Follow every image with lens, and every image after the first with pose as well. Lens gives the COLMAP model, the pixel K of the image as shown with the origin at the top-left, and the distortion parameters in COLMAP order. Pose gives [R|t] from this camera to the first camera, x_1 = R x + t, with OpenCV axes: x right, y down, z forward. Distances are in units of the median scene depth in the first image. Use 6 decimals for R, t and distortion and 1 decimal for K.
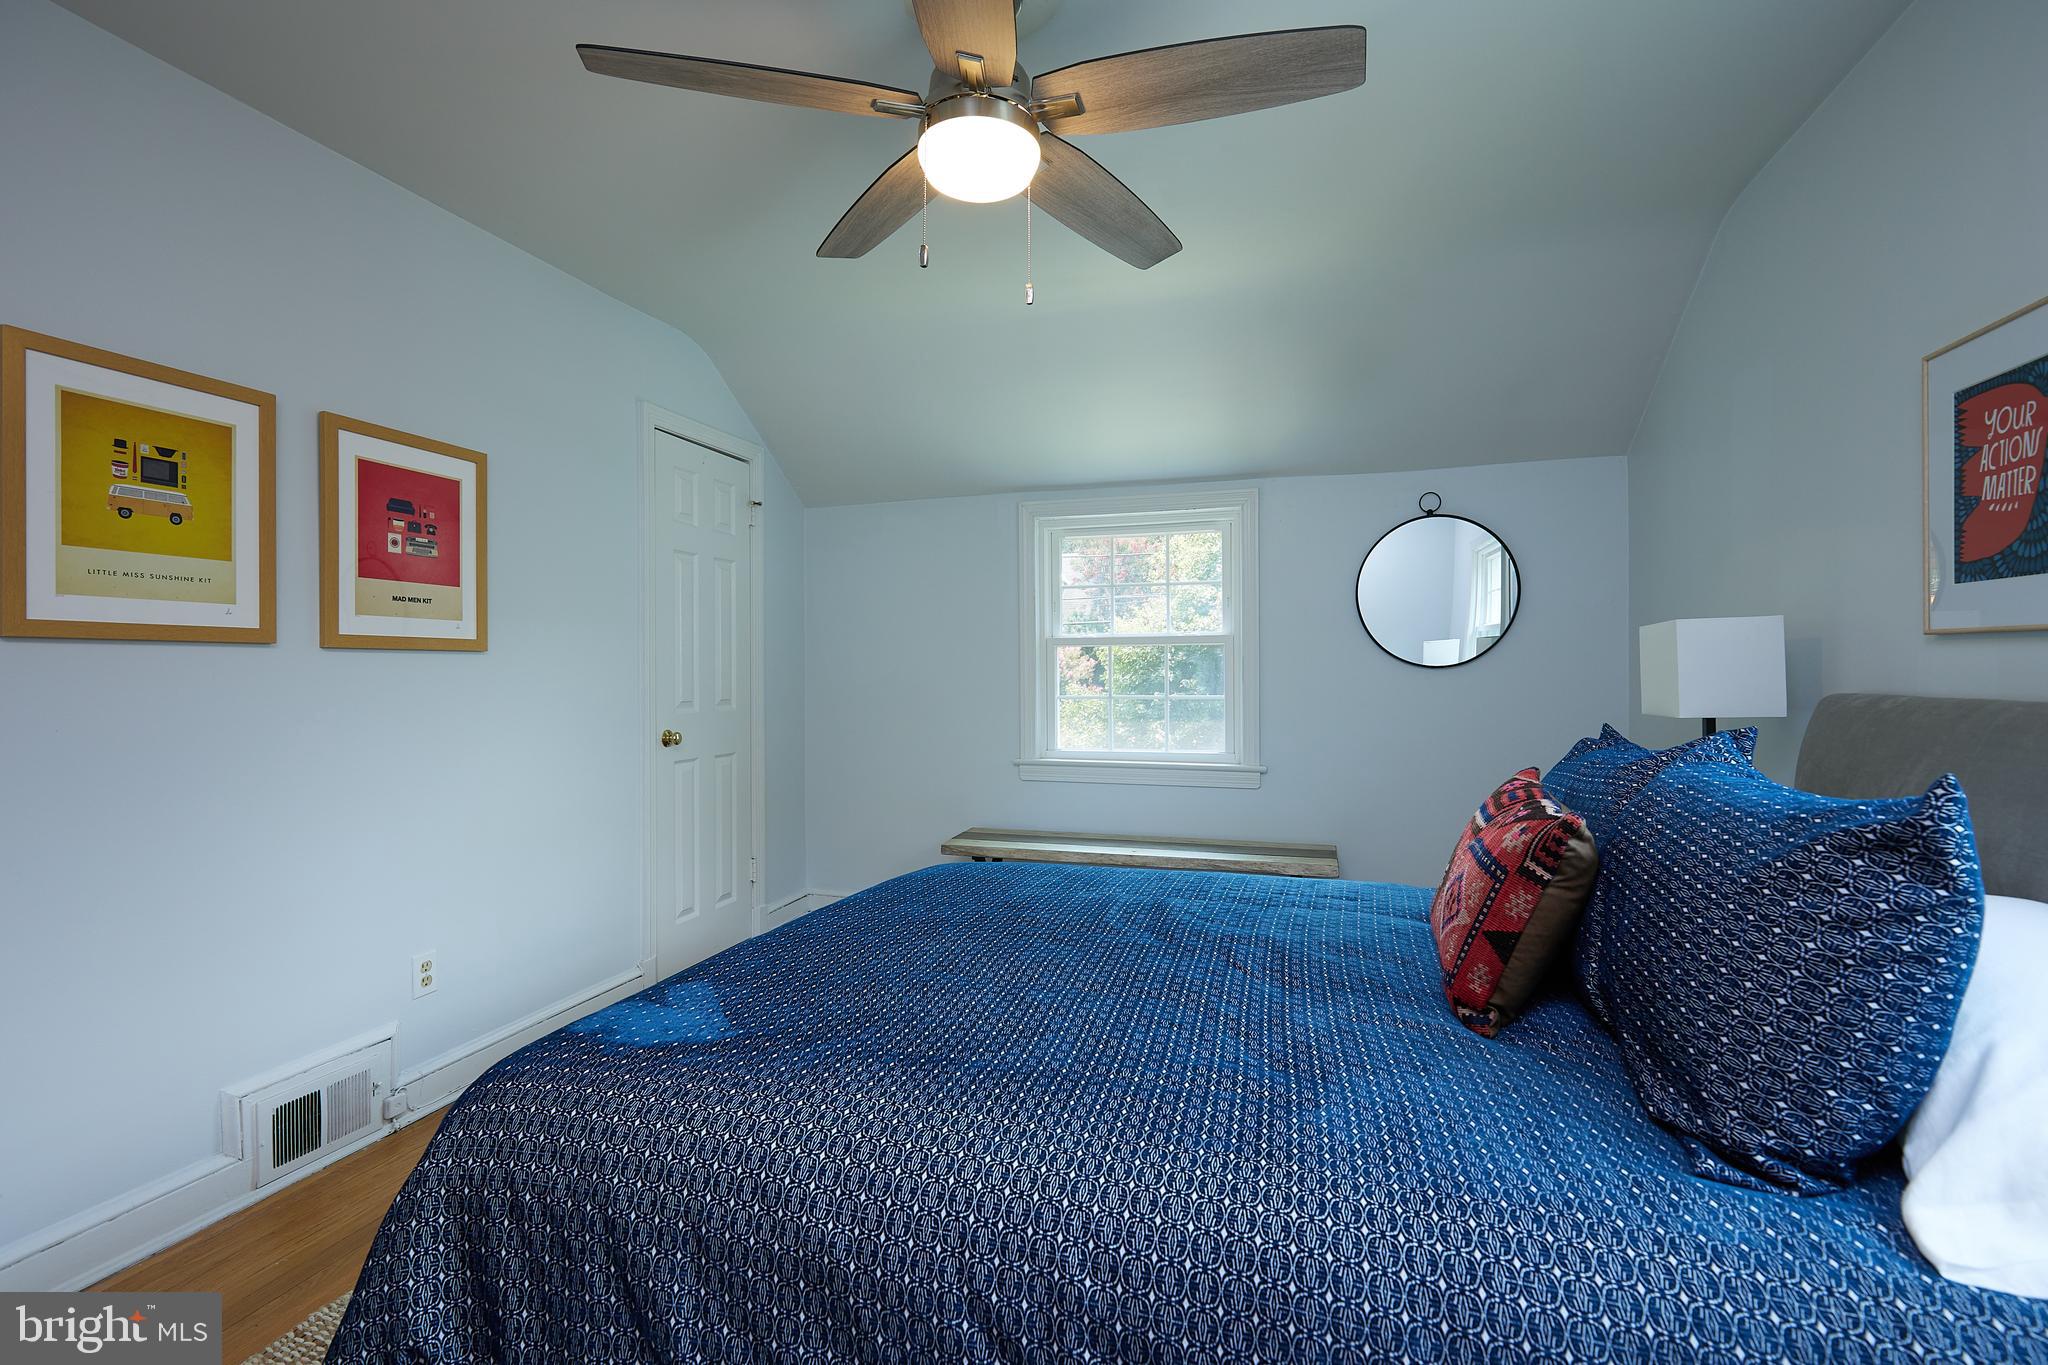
lens RADIAL K [[939.4, 0, 1030.9], [0, 939.4, 675.2], [0, 0, 1]] dist [0.005126, -0.000010]
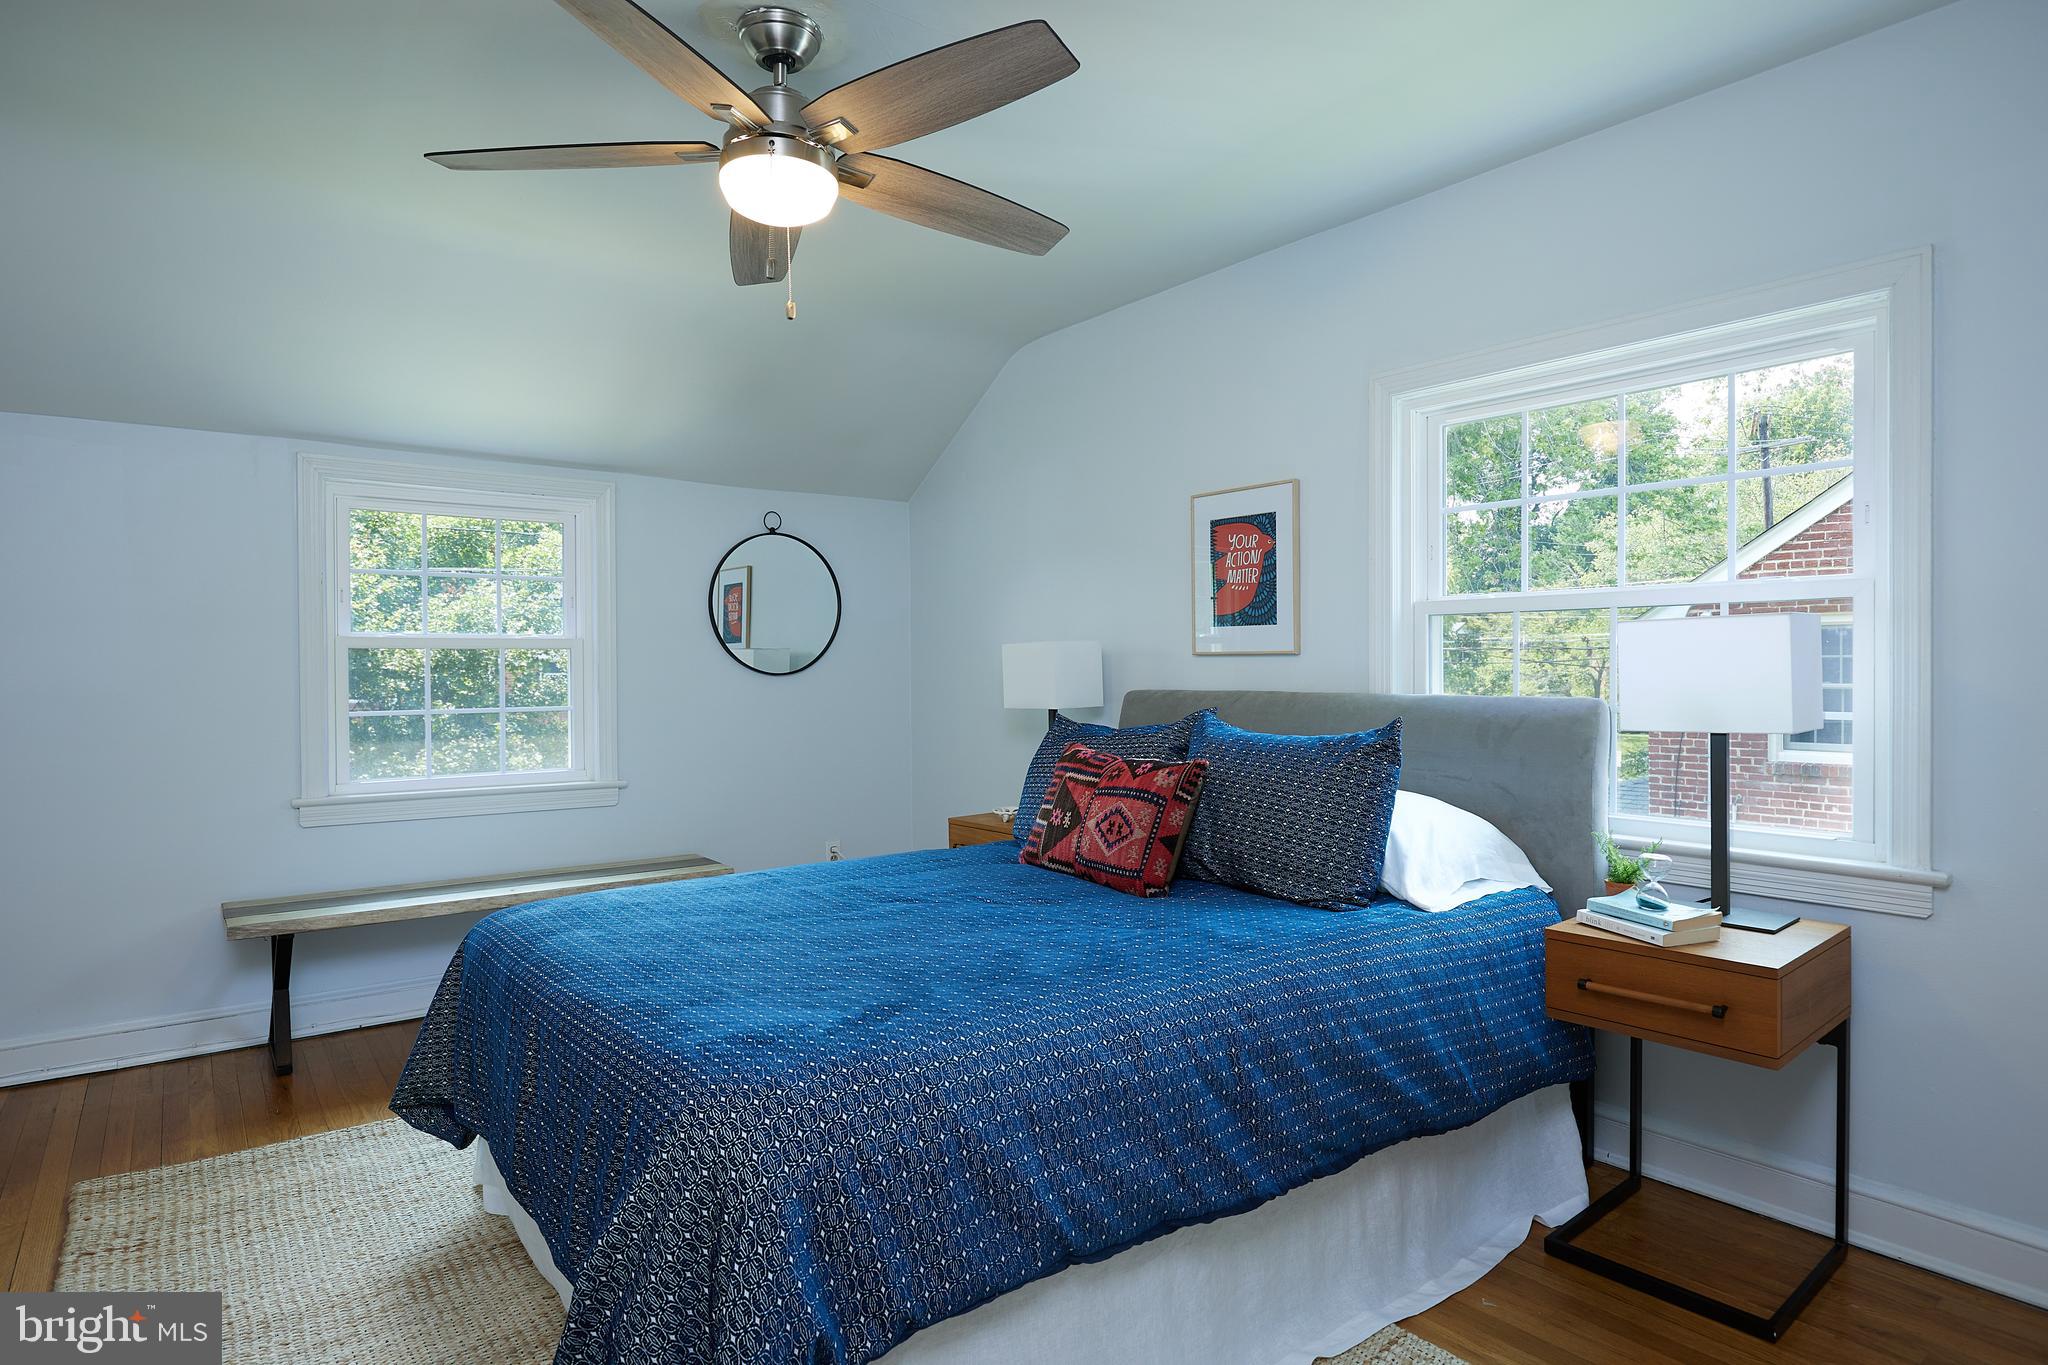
lens RADIAL K [[1116.6, 0, 1019.6], [0, 1116.6, 677.9], [0, 0, 1]] dist [-0.006771, -0.000463]
pose [[0.577889, -0.004059, 0.816105, -1.012379], [0.009192, 0.999957, -0.001535, 0.000021], [-0.816063, 0.008388, 0.577902, 0.077463]]
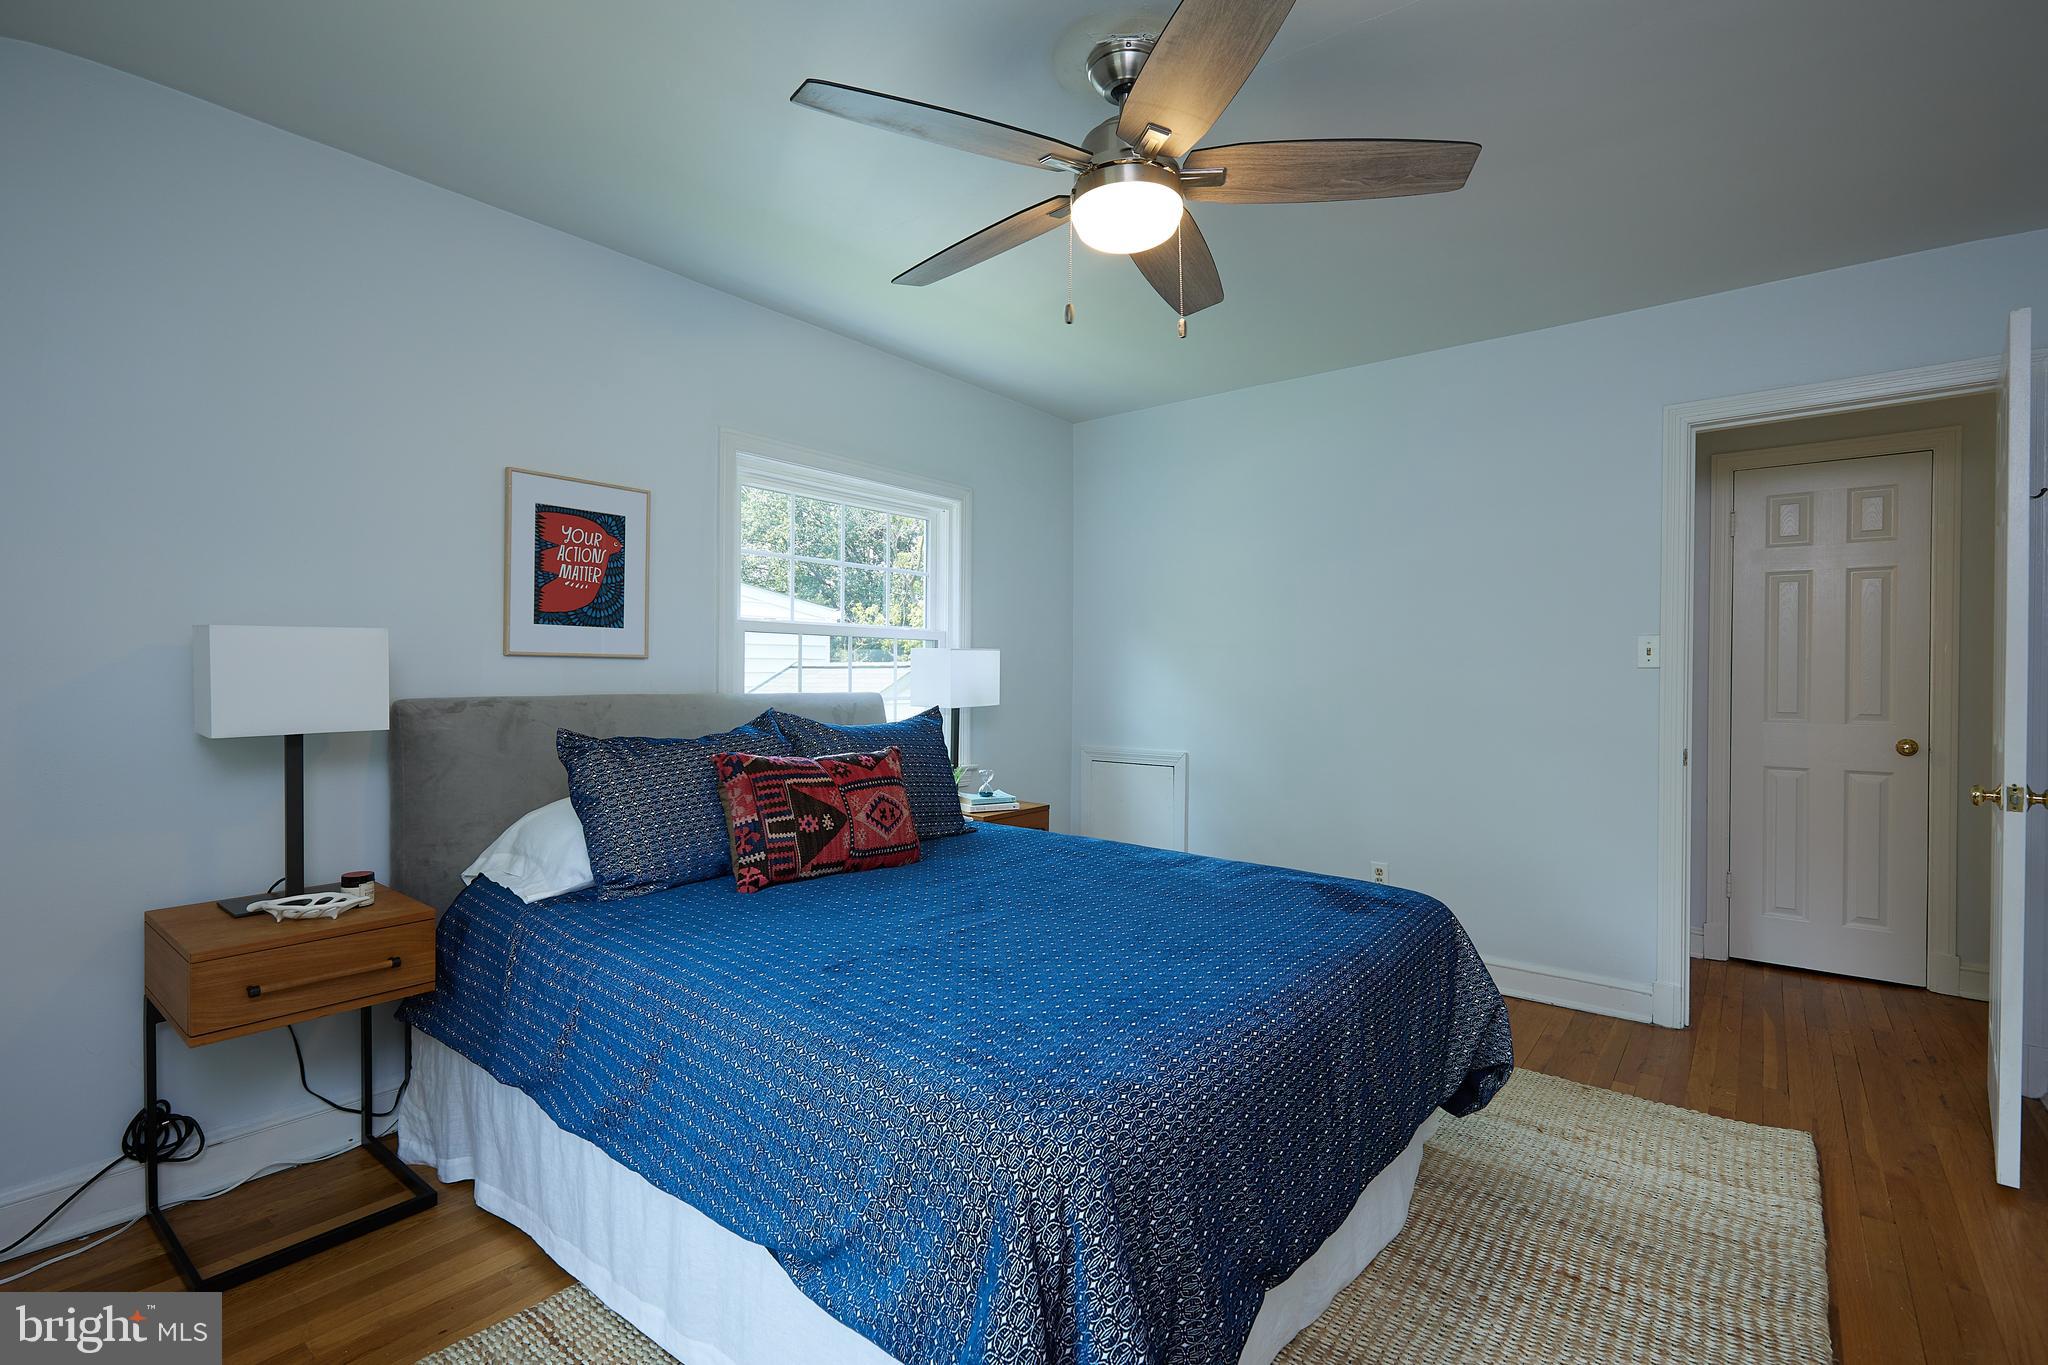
lens RADIAL K [[939.4, 0, 1025.9], [0, 939.4, 678.6], [0, 0, 1]] dist [0.005126, -0.000010]
pose [[-0.925775, -0.001157, 0.378072, -0.396028], [0.004843, 0.999877, 0.014917, -0.026577], [-0.378043, 0.015640, -0.925656, 2.266092]]
